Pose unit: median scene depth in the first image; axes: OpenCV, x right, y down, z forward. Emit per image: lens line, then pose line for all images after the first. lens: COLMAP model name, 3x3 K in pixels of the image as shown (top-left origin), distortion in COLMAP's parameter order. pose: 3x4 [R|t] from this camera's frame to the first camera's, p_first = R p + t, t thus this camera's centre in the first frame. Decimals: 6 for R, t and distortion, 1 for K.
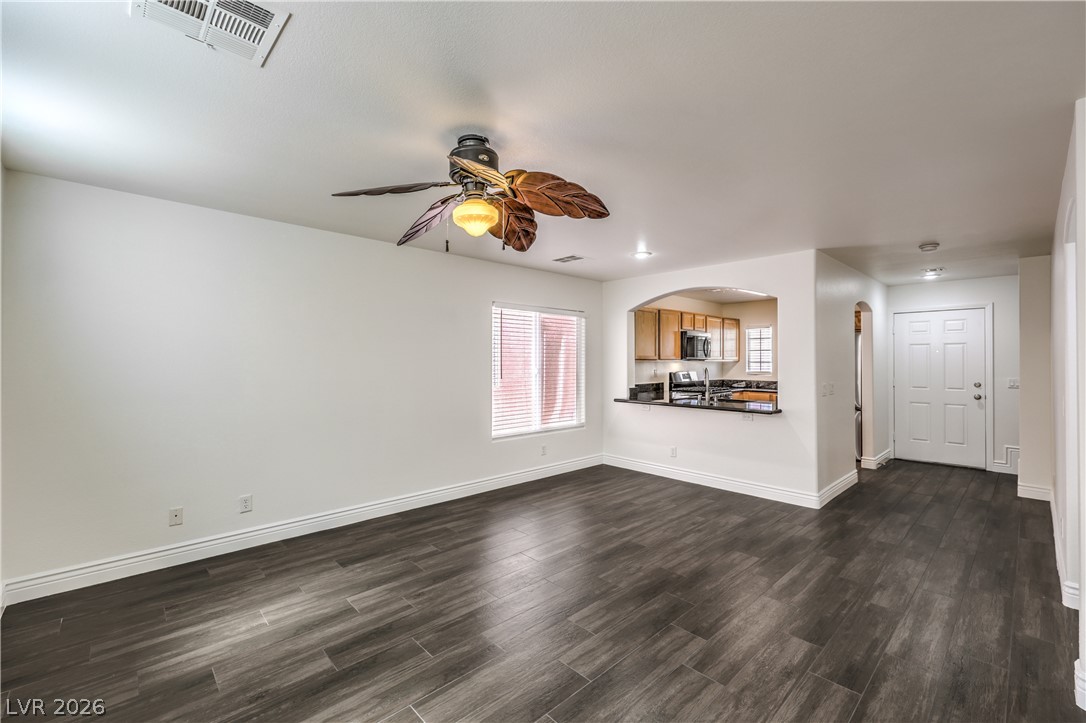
lens RADIAL K [[459.6, 0, 546.3], [0, 459.6, 371.0], [0, 0, 1]] dist [-0.000912, 0.000112]
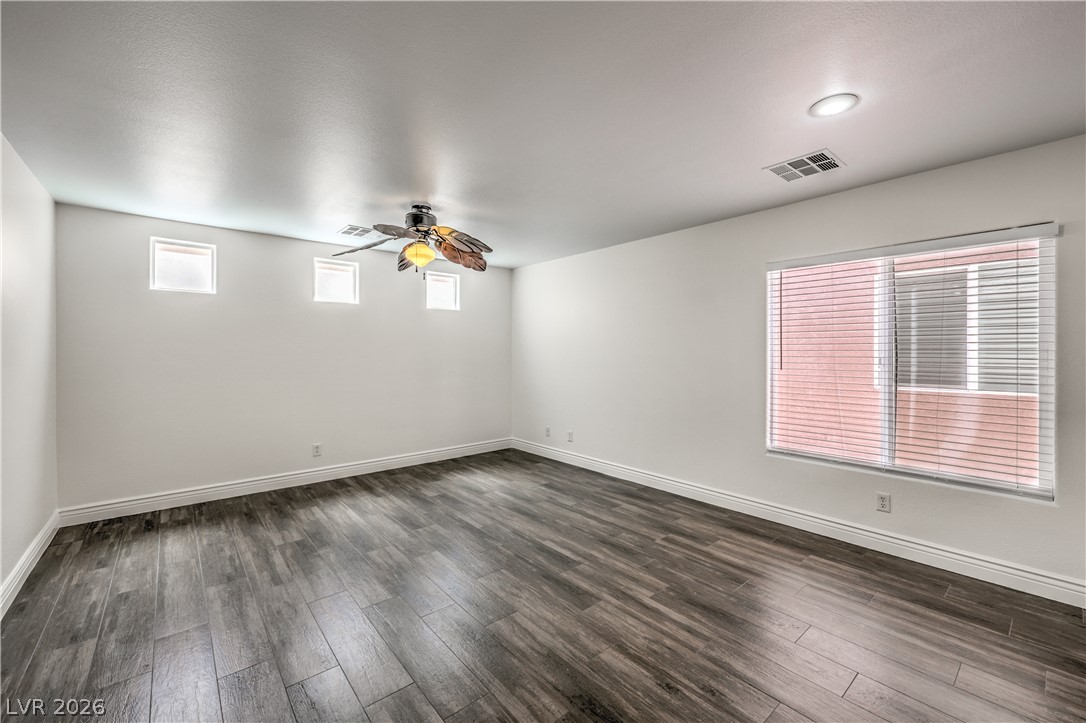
lens RADIAL K [[459.6, 0, 545.0], [0, 459.6, 351.6], [0, 0, 1]] dist [-0.000912, 0.000112]
pose [[-0.069397, 0.001635, -0.997588, 0.983952], [-0.024735, 0.999688, 0.003359, -0.004214], [0.997282, 0.024909, -0.069335, 1.070244]]
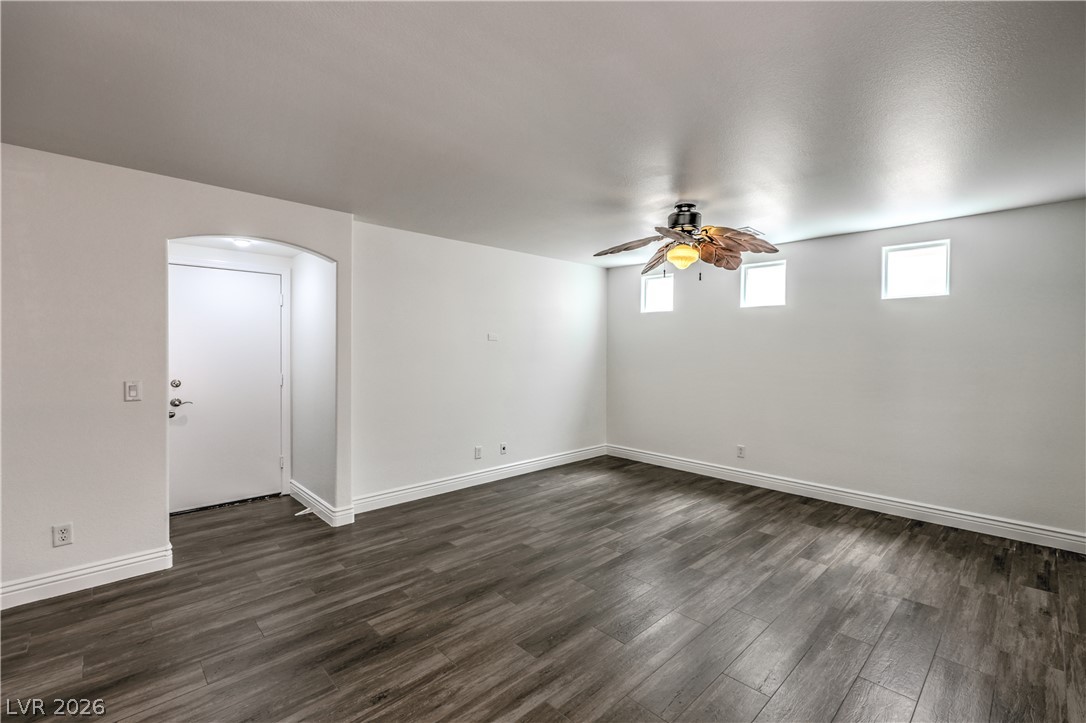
lens RADIAL K [[459.6, 0, 551.9], [0, 459.6, 335.7], [0, 0, 1]] dist [-0.000912, 0.000112]
pose [[-0.999952, -0.005495, 0.008151, 0.181066], [-0.005545, 0.999966, -0.006129, -0.035324], [-0.008117, -0.006174, -0.999948, 1.772764]]
